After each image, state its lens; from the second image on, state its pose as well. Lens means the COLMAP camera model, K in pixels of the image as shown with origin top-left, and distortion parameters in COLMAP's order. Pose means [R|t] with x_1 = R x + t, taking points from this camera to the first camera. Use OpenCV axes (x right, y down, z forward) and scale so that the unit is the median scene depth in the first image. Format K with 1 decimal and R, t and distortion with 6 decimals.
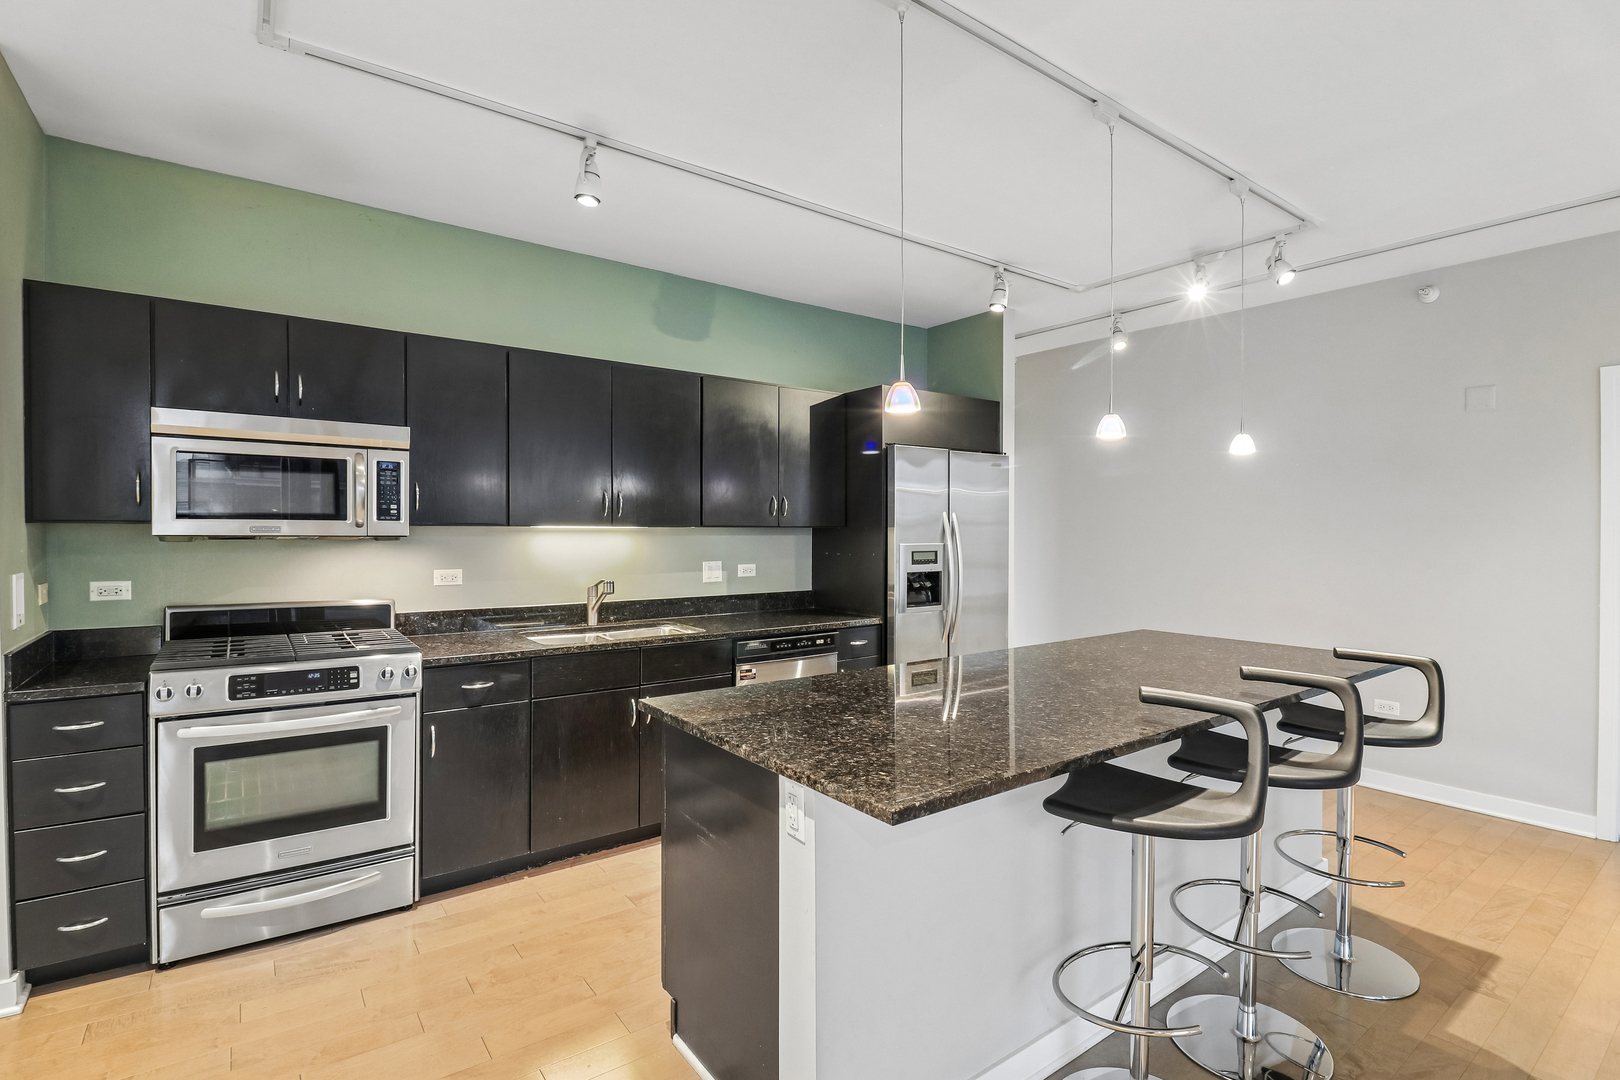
lens RADIAL K [[759.5, 0, 808.1], [0, 759.5, 525.8], [0, 0, 1]] dist [-0.012913, -0.000790]
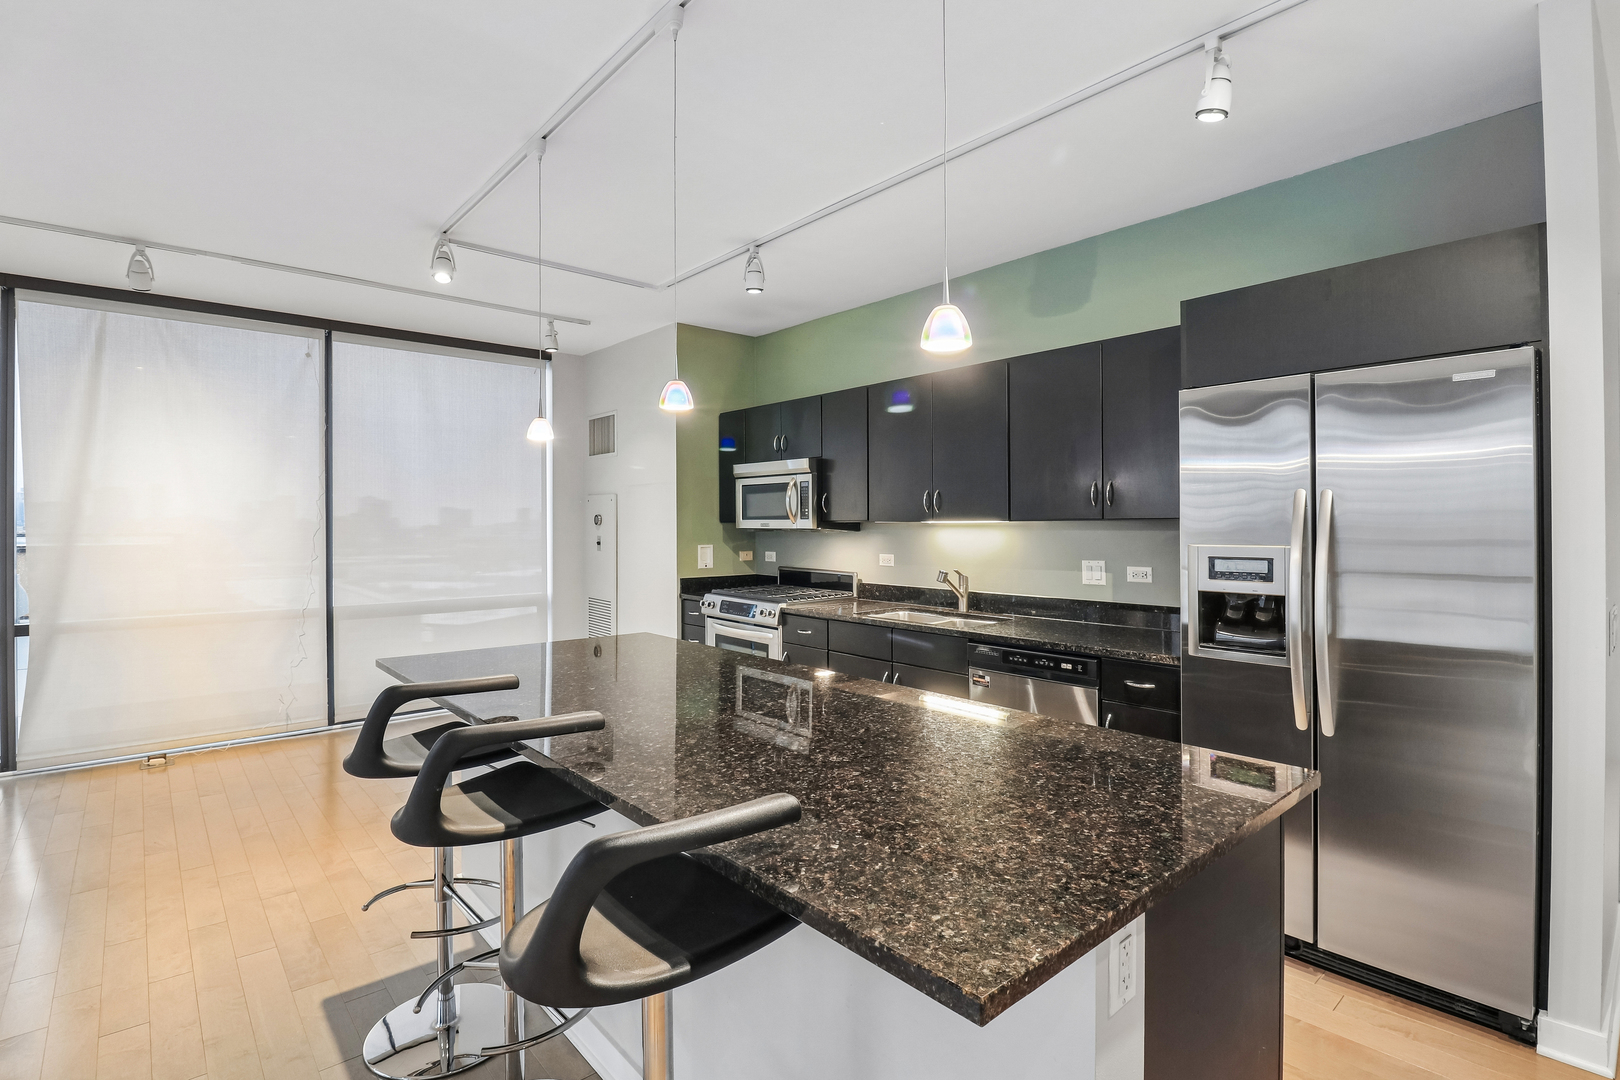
lens RADIAL K [[772.1, 0, 808.6], [0, 772.1, 522.0], [0, 0, 1]] dist [0.010348, -0.018366]
pose [[0.083162, -0.007460, -0.996508, 1.020756], [0.007142, 0.999951, -0.006890, 0.009994], [0.996510, -0.006544, 0.083211, 0.868105]]
